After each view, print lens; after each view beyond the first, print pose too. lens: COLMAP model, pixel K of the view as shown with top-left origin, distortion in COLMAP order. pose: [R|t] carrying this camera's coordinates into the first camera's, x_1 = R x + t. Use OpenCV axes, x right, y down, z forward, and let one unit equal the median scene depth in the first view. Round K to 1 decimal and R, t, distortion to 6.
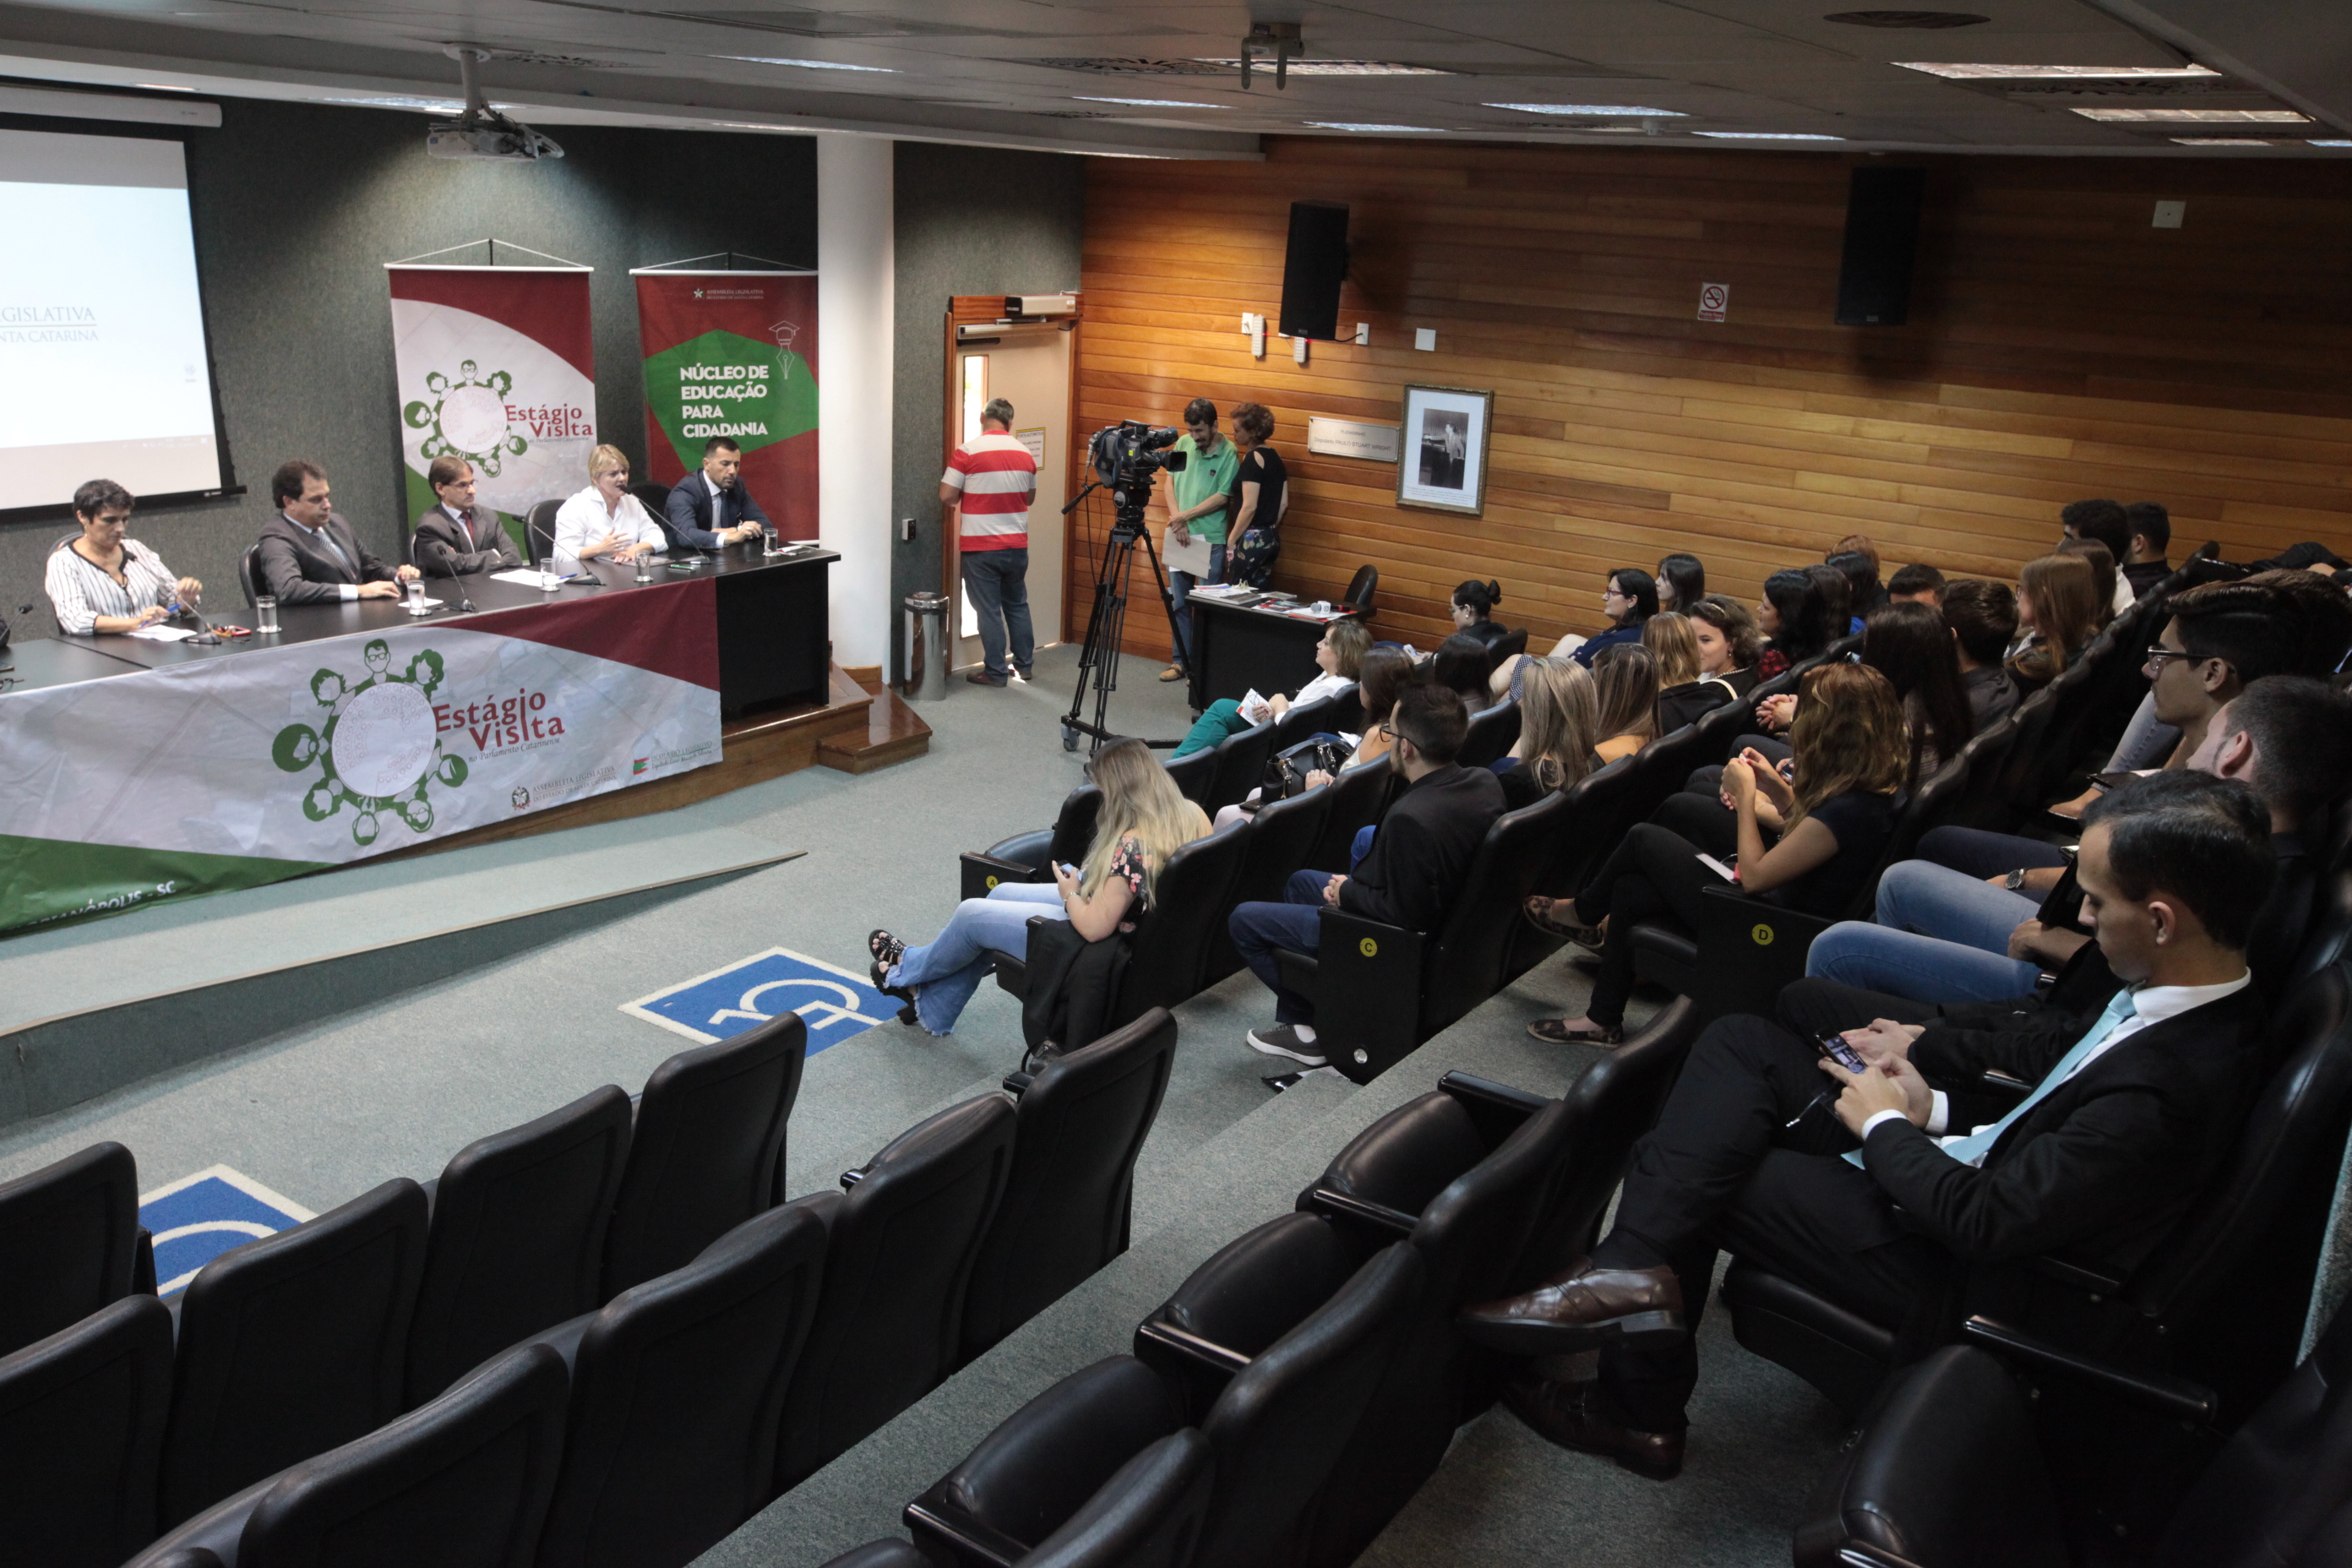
lens RADIAL K [[1933.1, 0, 1157.4], [0, 1933.1, 773.5], [0, 0, 1]] dist [-0.011210, 0.103008]
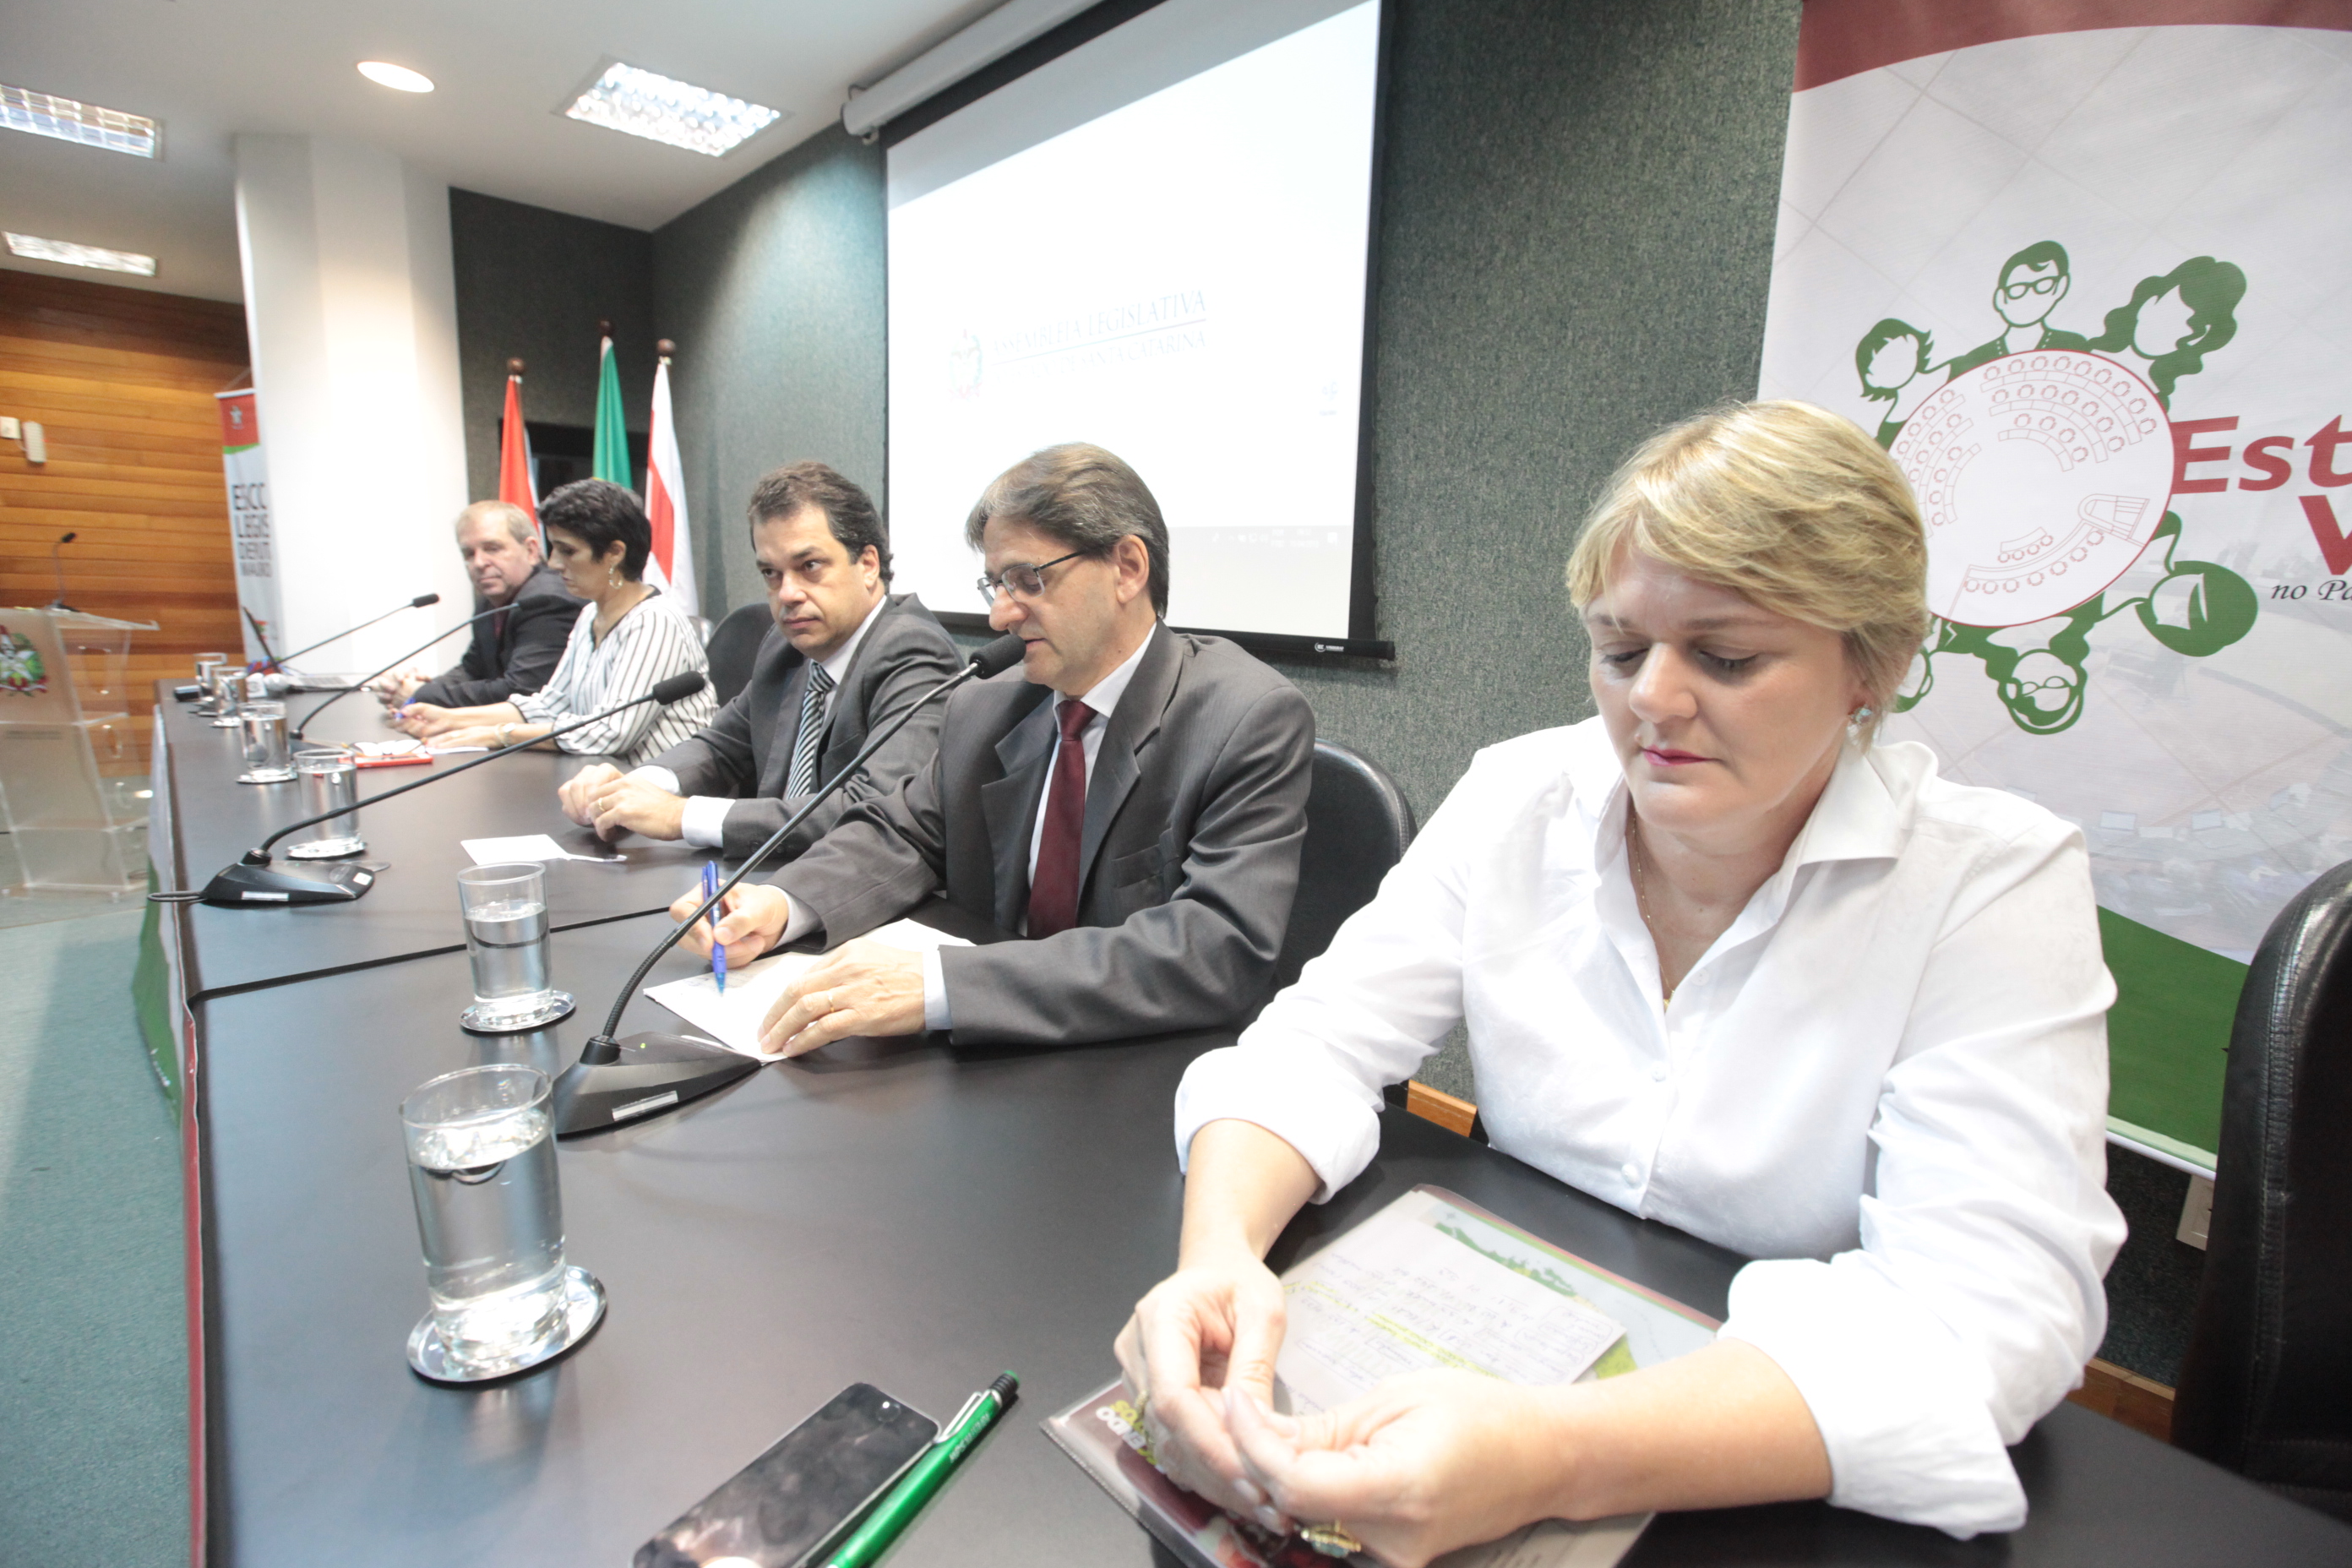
lens RADIAL K [[1077.4, 0, 1172.0], [0, 1077.4, 774.0], [0, 0, 1]] dist [-0.049719, 0.015682]
pose [[-0.203904, 0.121364, -0.971439, -0.220241], [-0.321150, 0.929084, 0.183482, -0.156722], [0.924817, 0.349391, -0.150468, 1.049429]]
